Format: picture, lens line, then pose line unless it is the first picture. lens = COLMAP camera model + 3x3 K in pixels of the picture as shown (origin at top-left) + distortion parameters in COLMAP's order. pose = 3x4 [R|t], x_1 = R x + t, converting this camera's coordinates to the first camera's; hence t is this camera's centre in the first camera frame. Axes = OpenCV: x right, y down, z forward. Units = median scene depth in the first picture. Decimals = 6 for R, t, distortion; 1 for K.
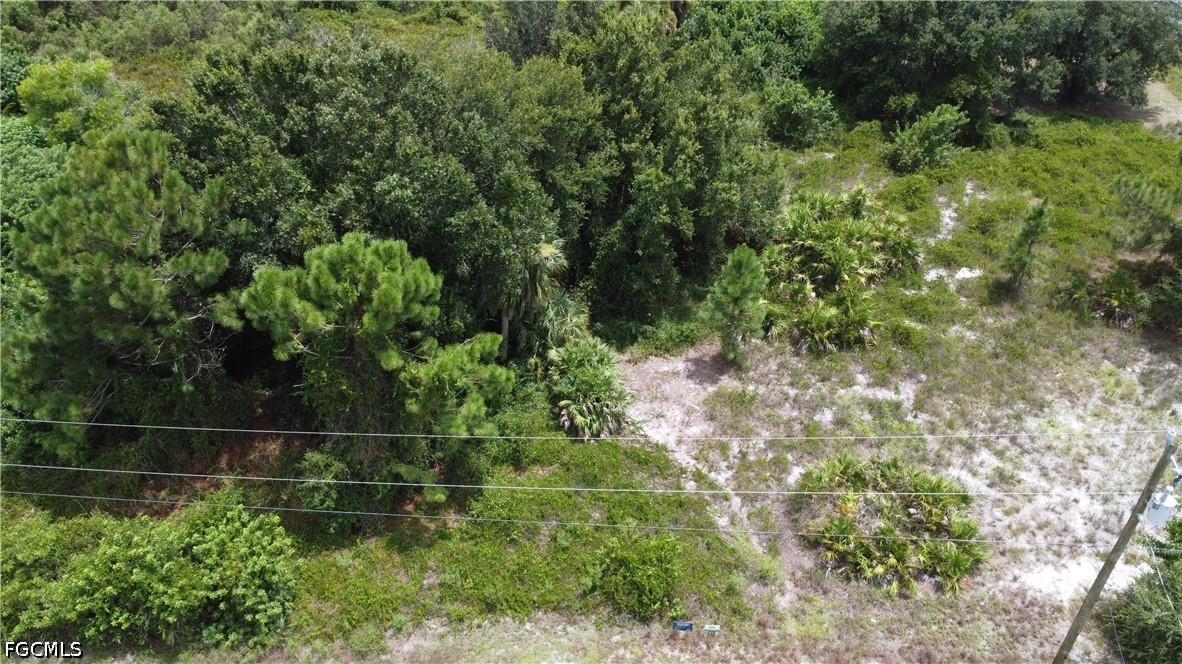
lens RADIAL K [[888.0, 0, 587.5], [0, 888.0, 330.8], [0, 0, 1]] dist [0.004219, 0.000806]
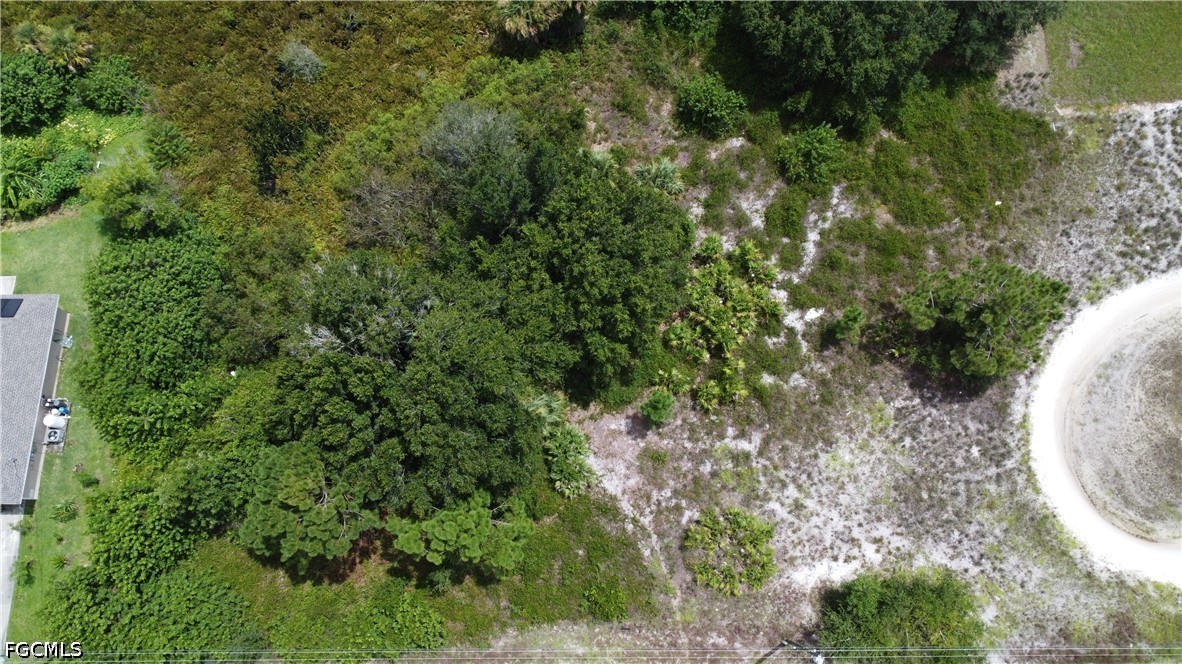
lens RADIAL K [[888.0, 0, 587.5], [0, 888.0, 330.8], [0, 0, 1]] dist [0.004219, 0.000806]
pose [[0.995871, -0.087596, 0.023828, 0.016000], [0.055481, 0.795061, 0.603986, -1.115764], [-0.071852, -0.600170, 0.796639, -0.200893]]
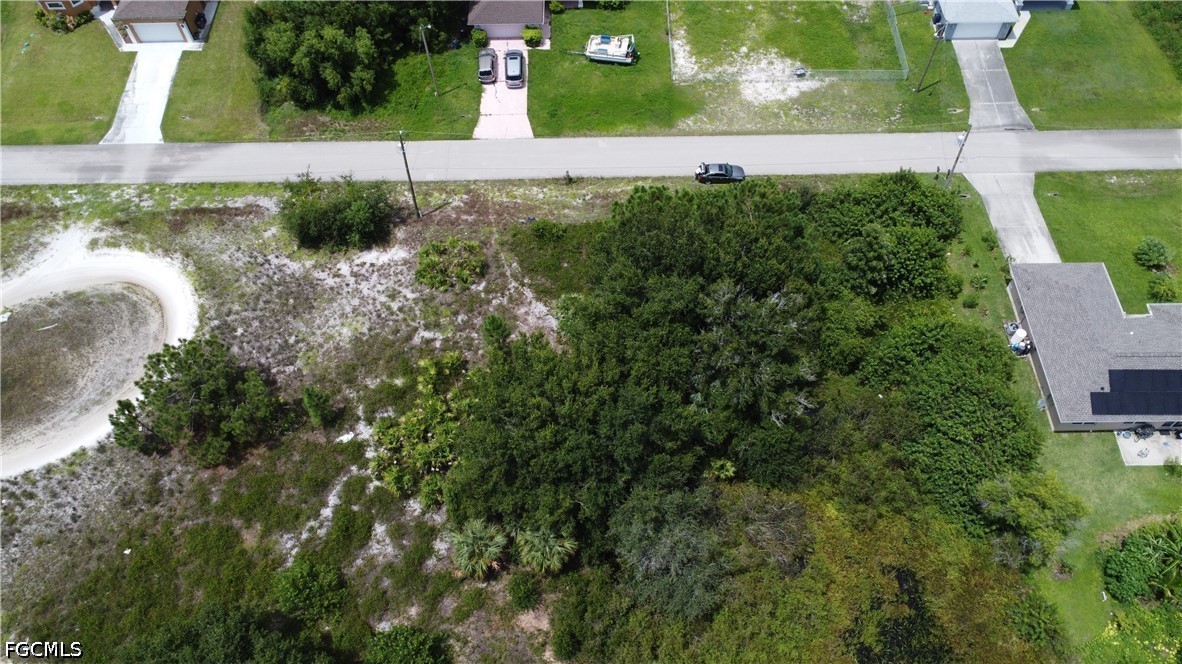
lens RADIAL K [[883.6, 0, 588.4], [0, 883.6, 330.6], [0, 0, 1]] dist [0.008255, -0.008939]
pose [[-0.995223, 0.094626, -0.024042, 0.017566], [-0.028387, -0.044842, 0.998591, -1.912380], [0.093414, 0.994502, 0.047314, 0.900367]]
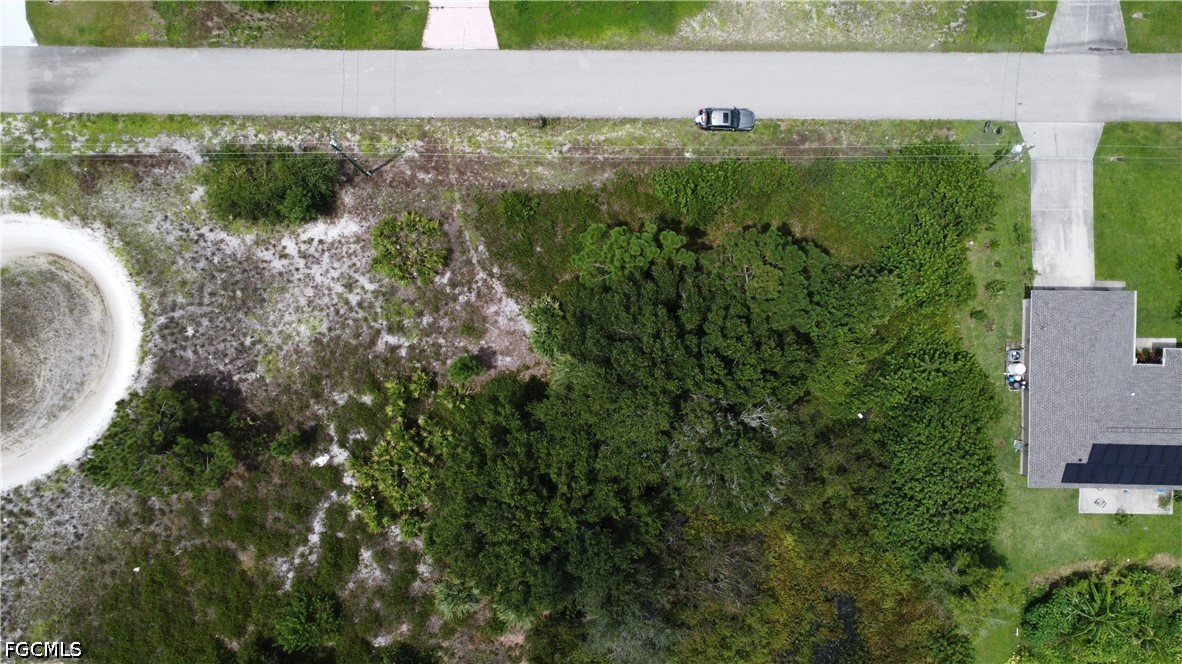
lens RADIAL K [[883.6, 0, 588.4], [0, 883.6, 330.6], [0, 0, 1]] dist [0.008255, -0.008939]
pose [[-0.996474, 0.078827, 0.028742, -0.137032], [-0.023254, -0.588604, 0.808087, -1.425851], [0.080616, 0.804569, 0.588361, -0.103617]]
